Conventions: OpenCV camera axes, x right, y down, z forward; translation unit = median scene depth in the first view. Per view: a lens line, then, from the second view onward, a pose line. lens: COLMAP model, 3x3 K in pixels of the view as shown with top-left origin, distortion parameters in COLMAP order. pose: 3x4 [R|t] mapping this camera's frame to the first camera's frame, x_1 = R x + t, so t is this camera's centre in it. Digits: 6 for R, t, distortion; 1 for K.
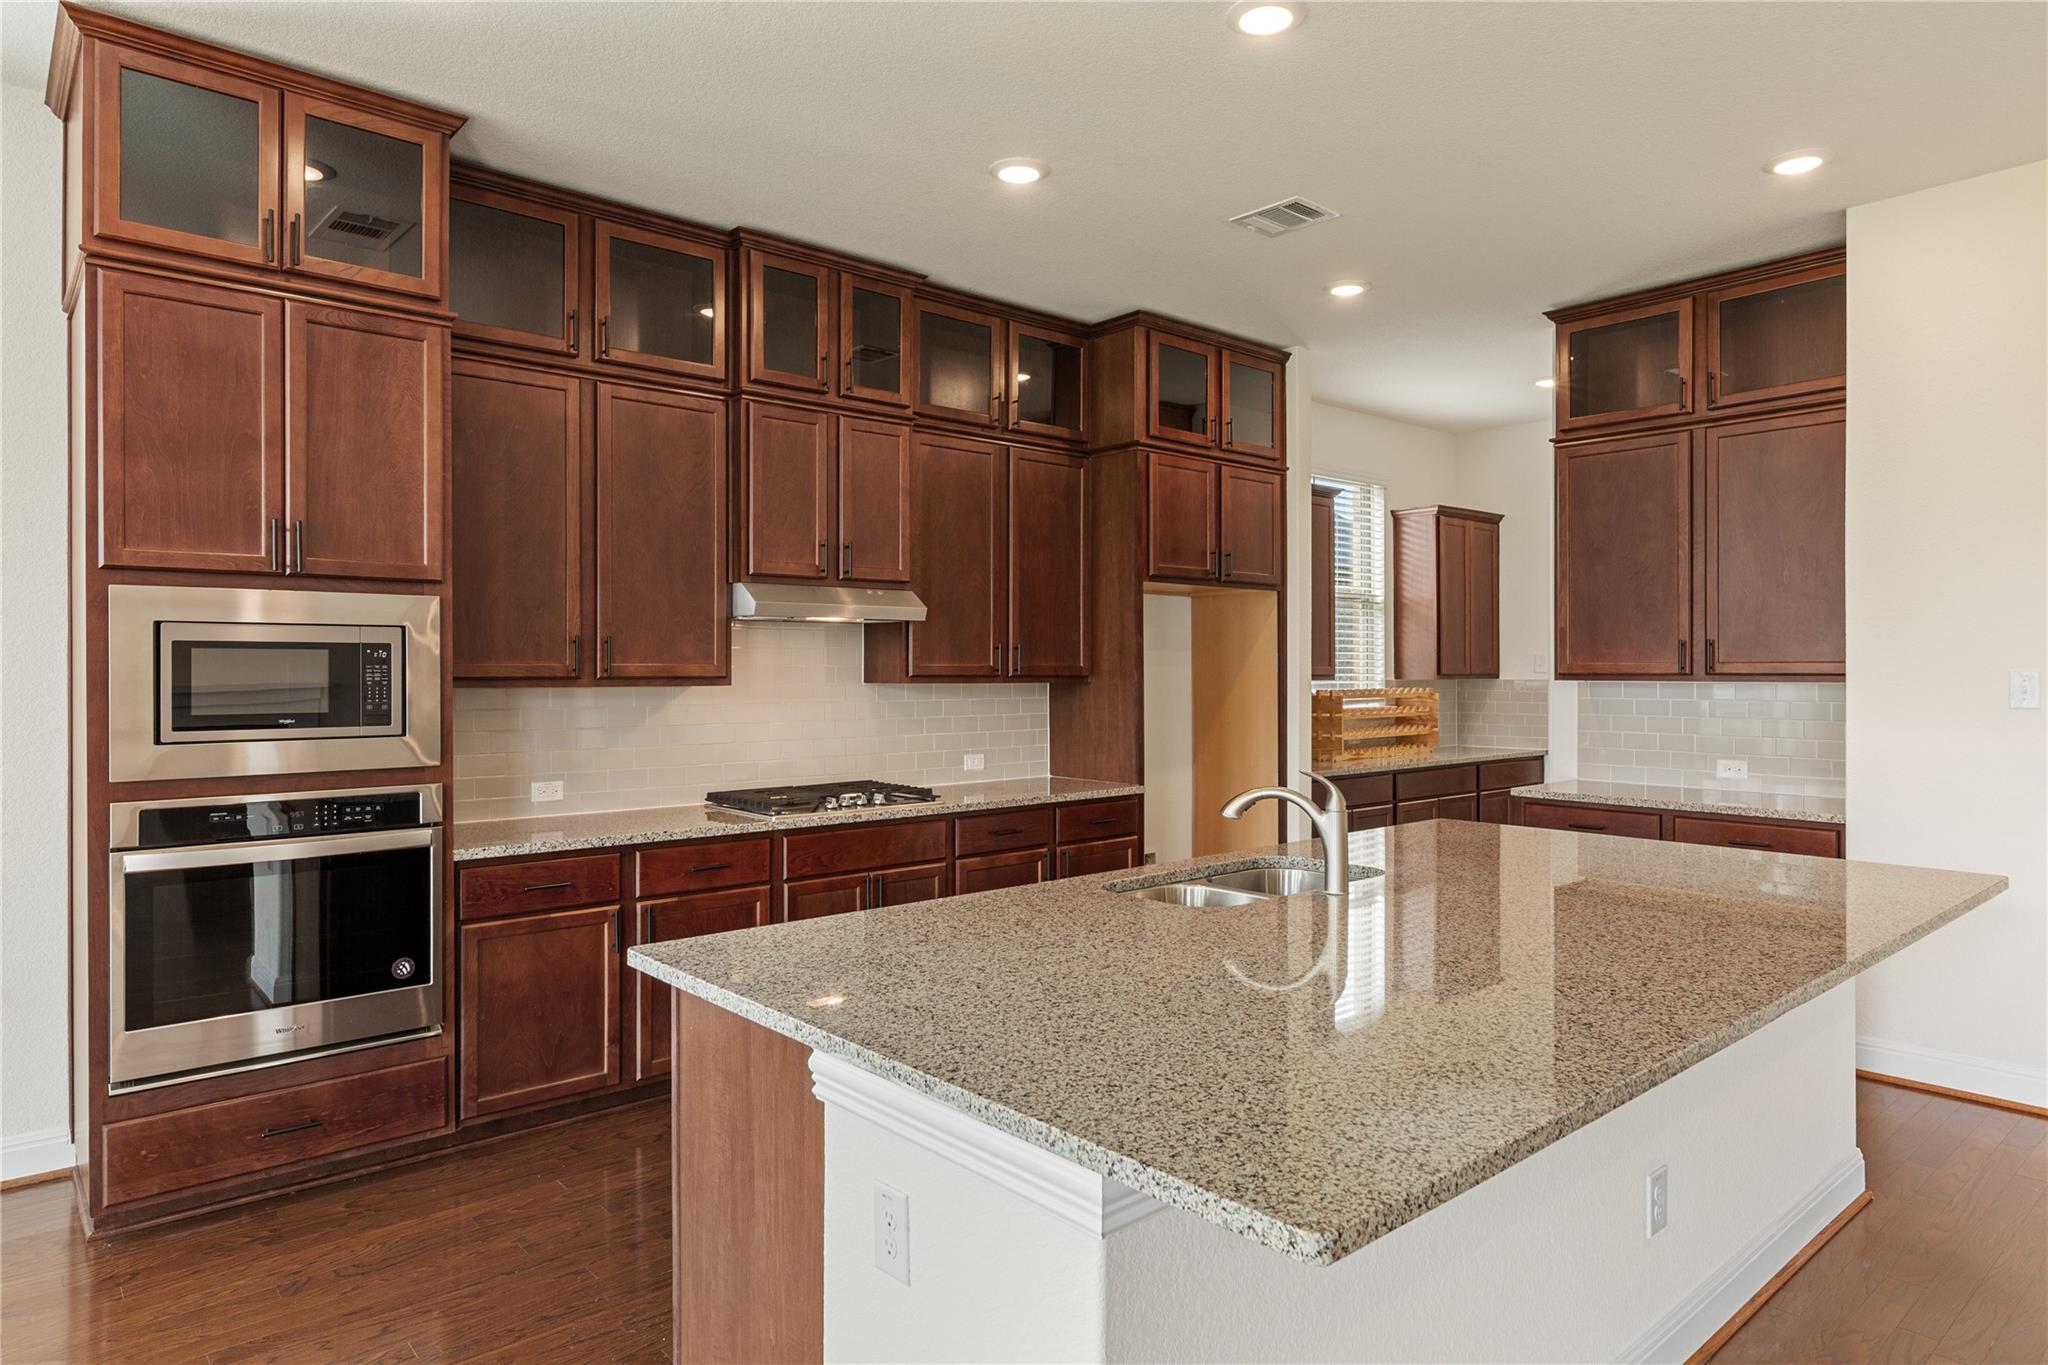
lens RADIAL K [[1219.3, 0, 1025.5], [0, 1219.3, 678.4], [0, 0, 1]] dist [0.000972, -0.000009]
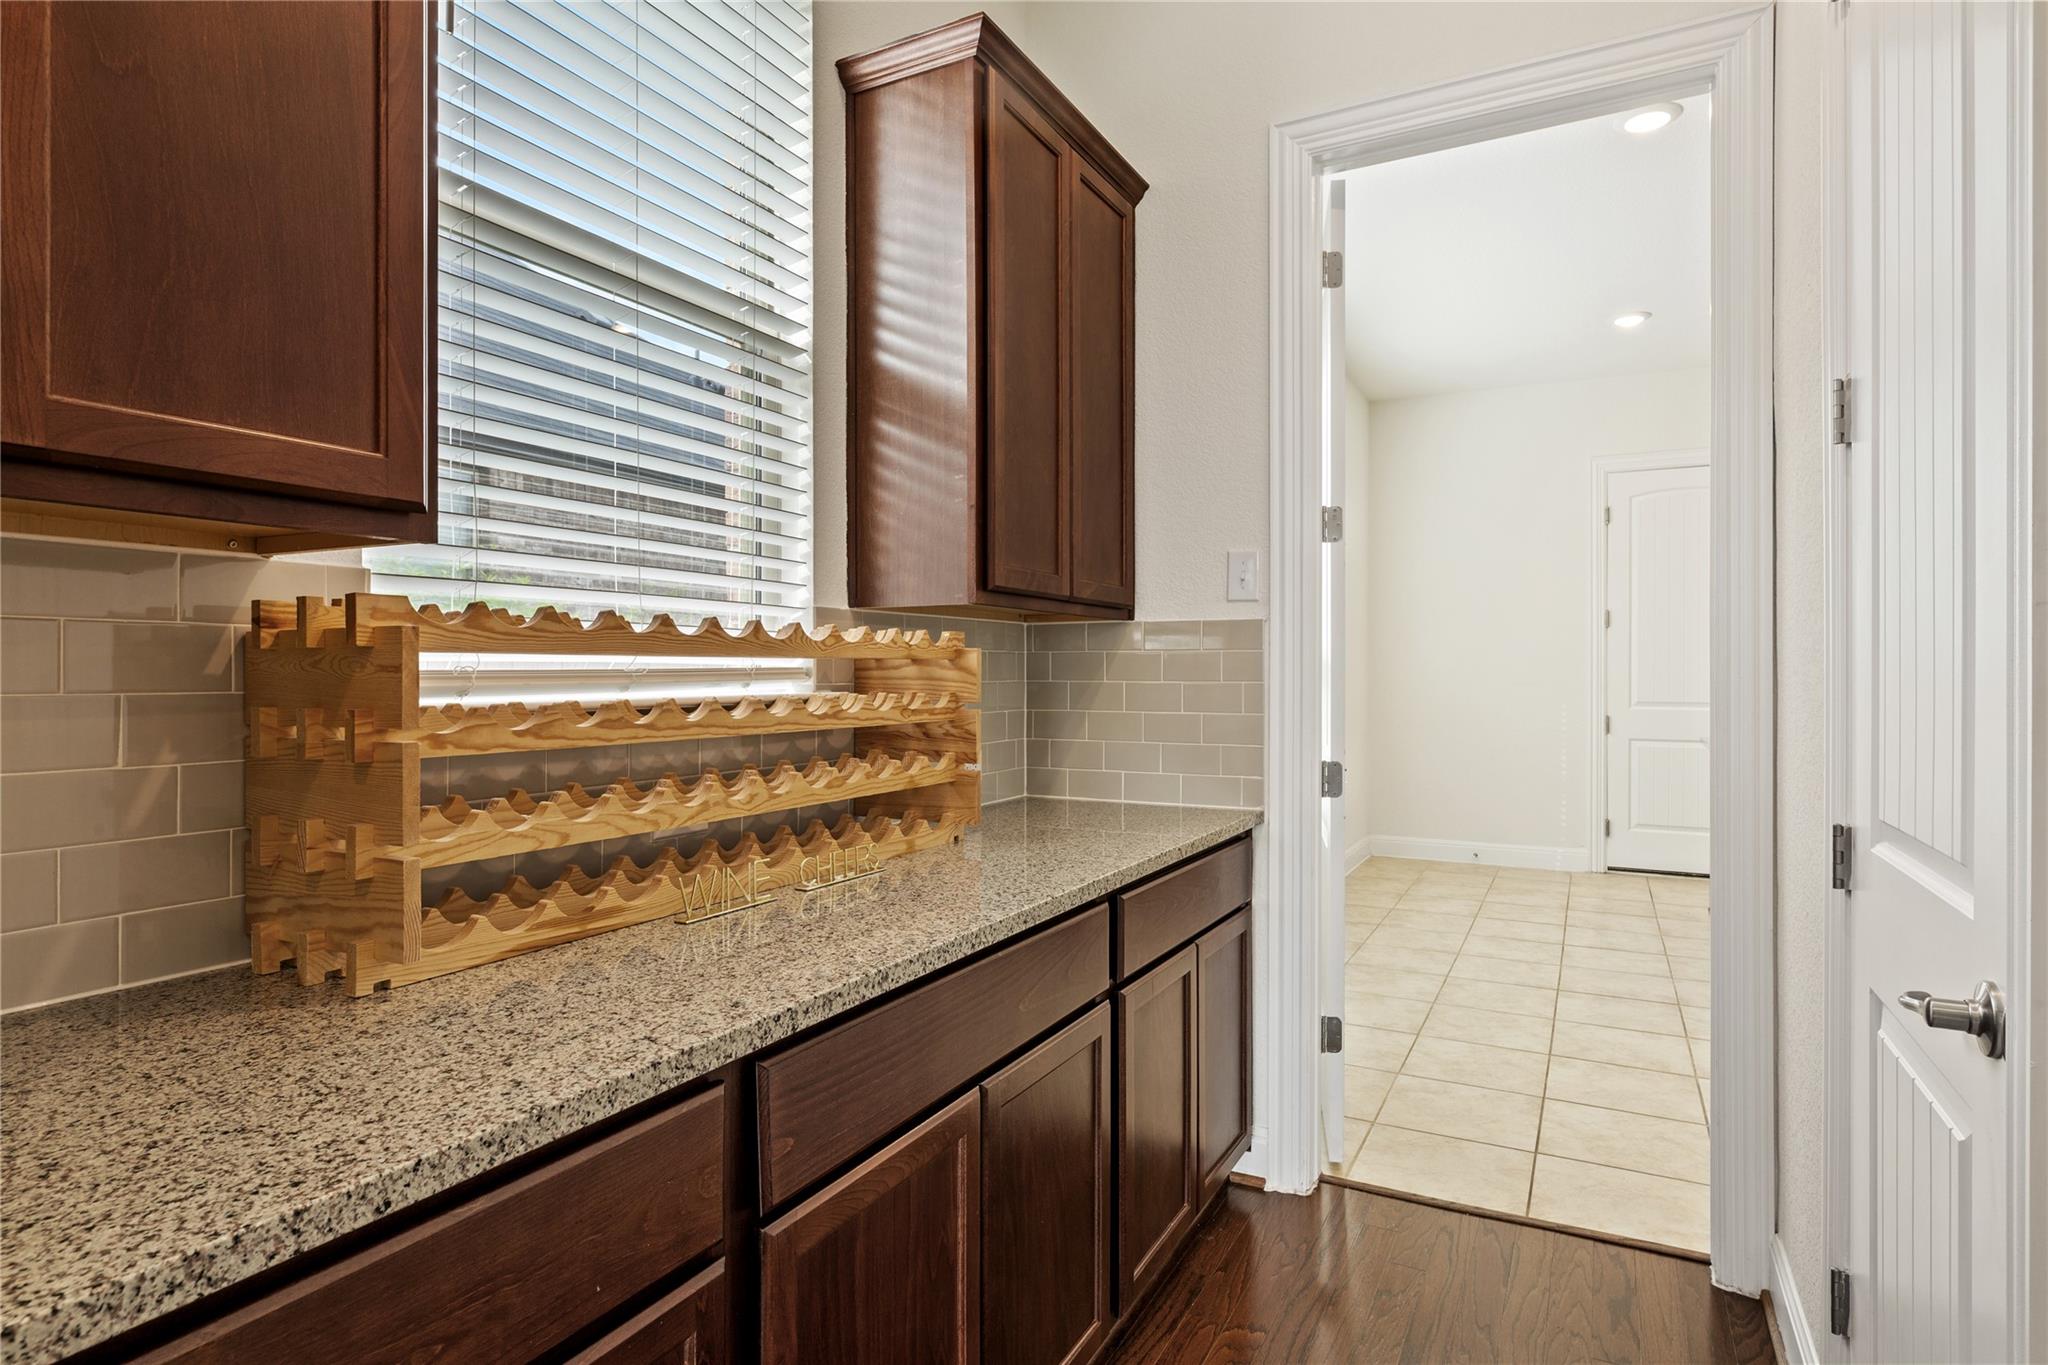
lens RADIAL K [[1101.5, 0, 1018.6], [0, 1101.5, 673.7], [0, 0, 1]] dist [-0.003989, -0.000337]
pose [[0.934256, 0.006376, 0.356546, 0.243663], [-0.004349, 0.999970, -0.006487, 0.019807], [-0.356576, 0.004509, 0.934255, 0.722133]]
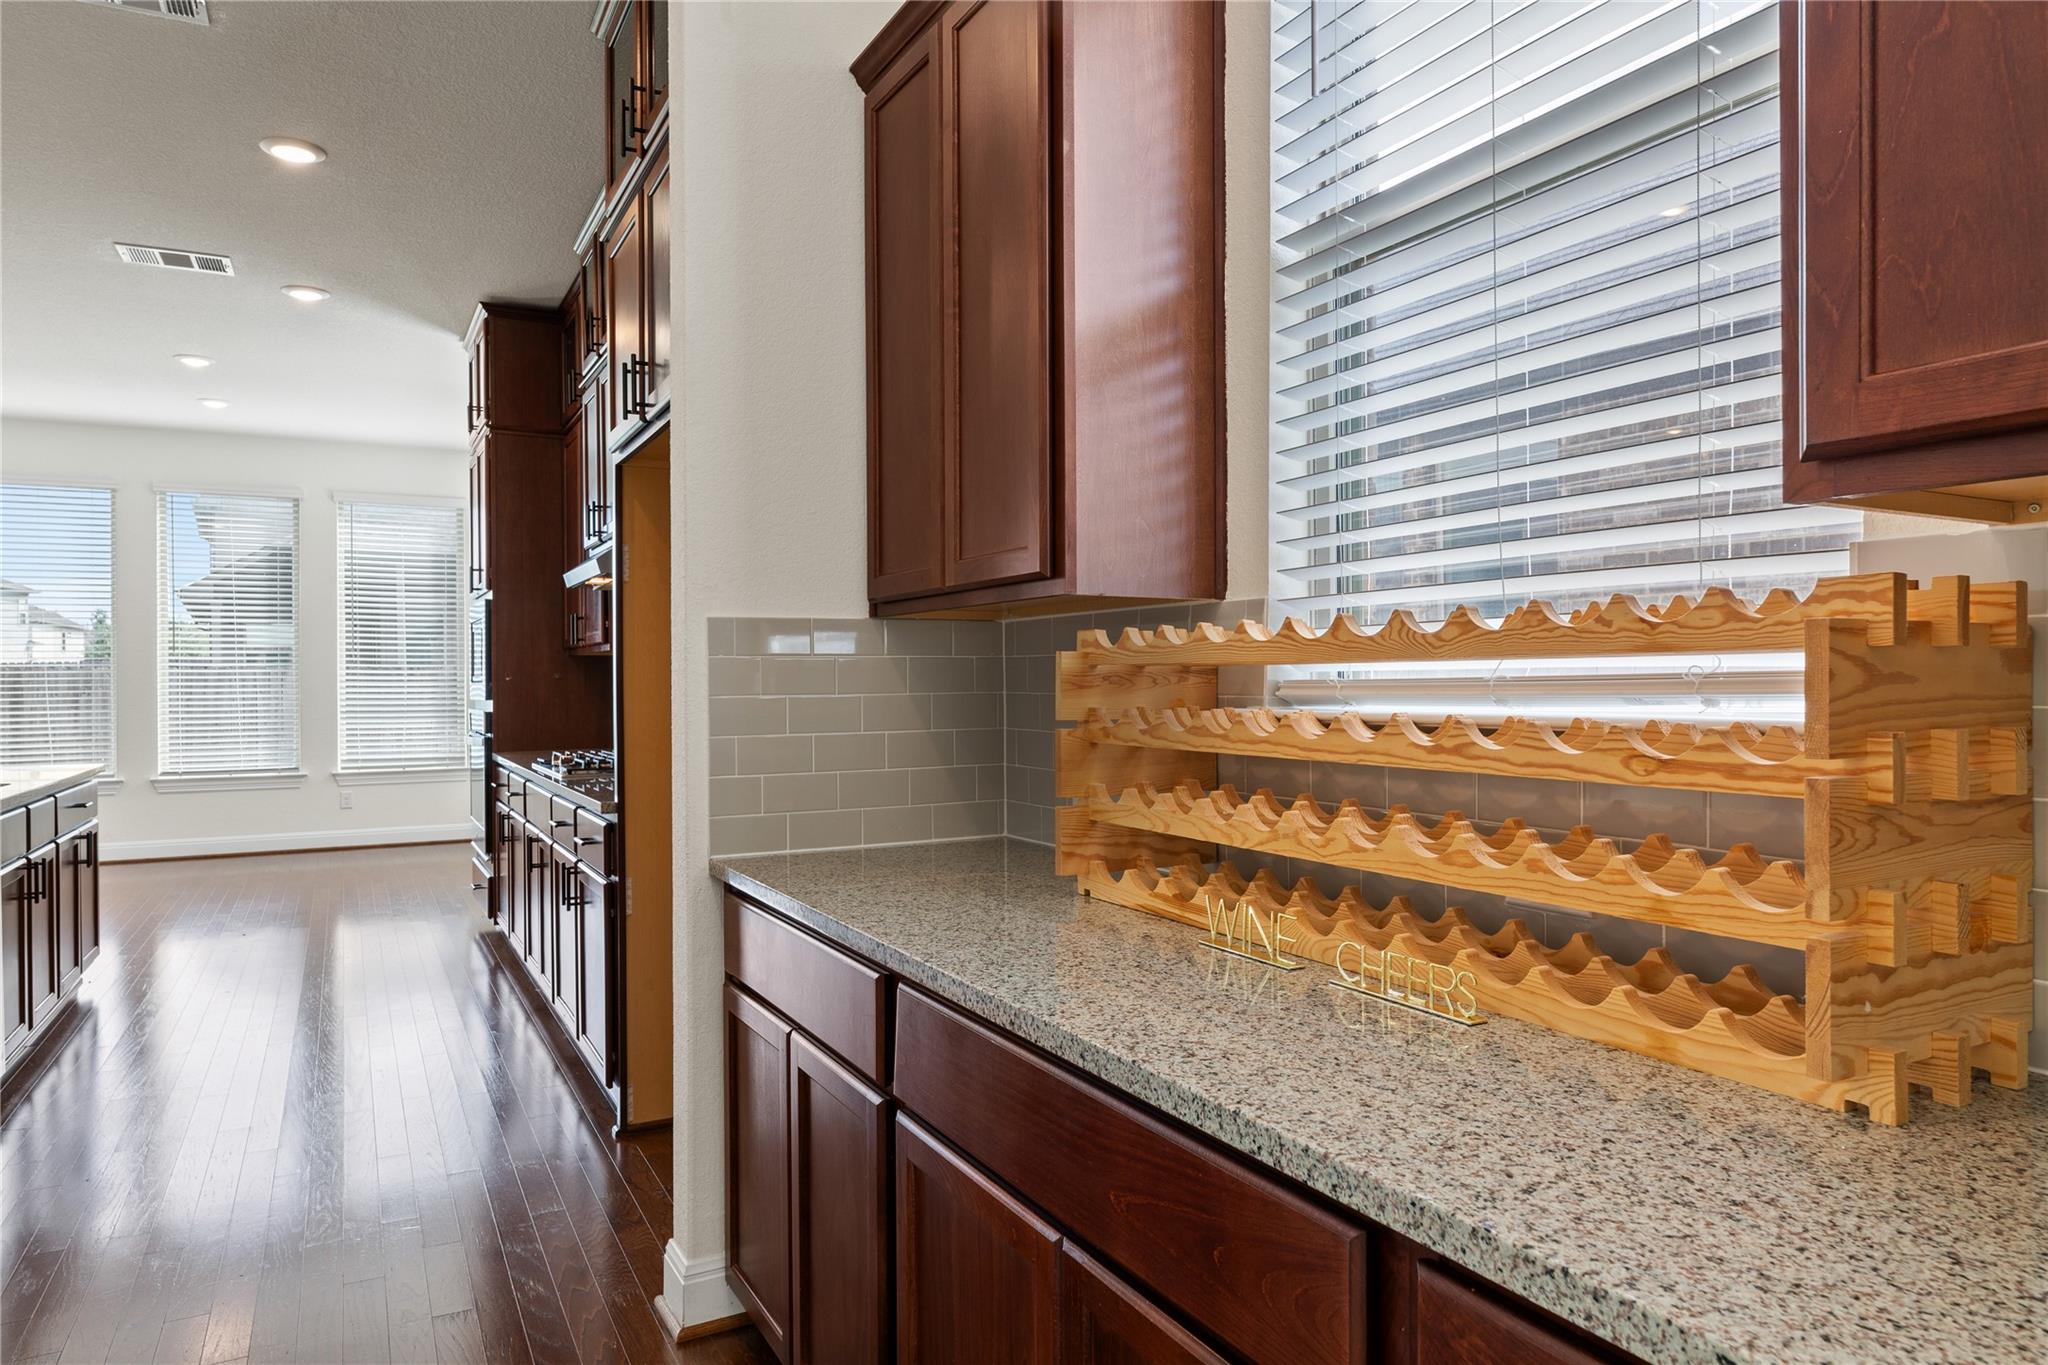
lens RADIAL K [[1297.1, 0, 1023.5], [0, 1297.1, 684.2], [0, 0, 1]] dist [0.007078, 0.000677]
pose [[-0.236703, 0.009751, -0.971533, 0.521946], [-0.000442, 0.999948, 0.010144, 0.016159], [0.971582, 0.002831, -0.236686, 0.987865]]
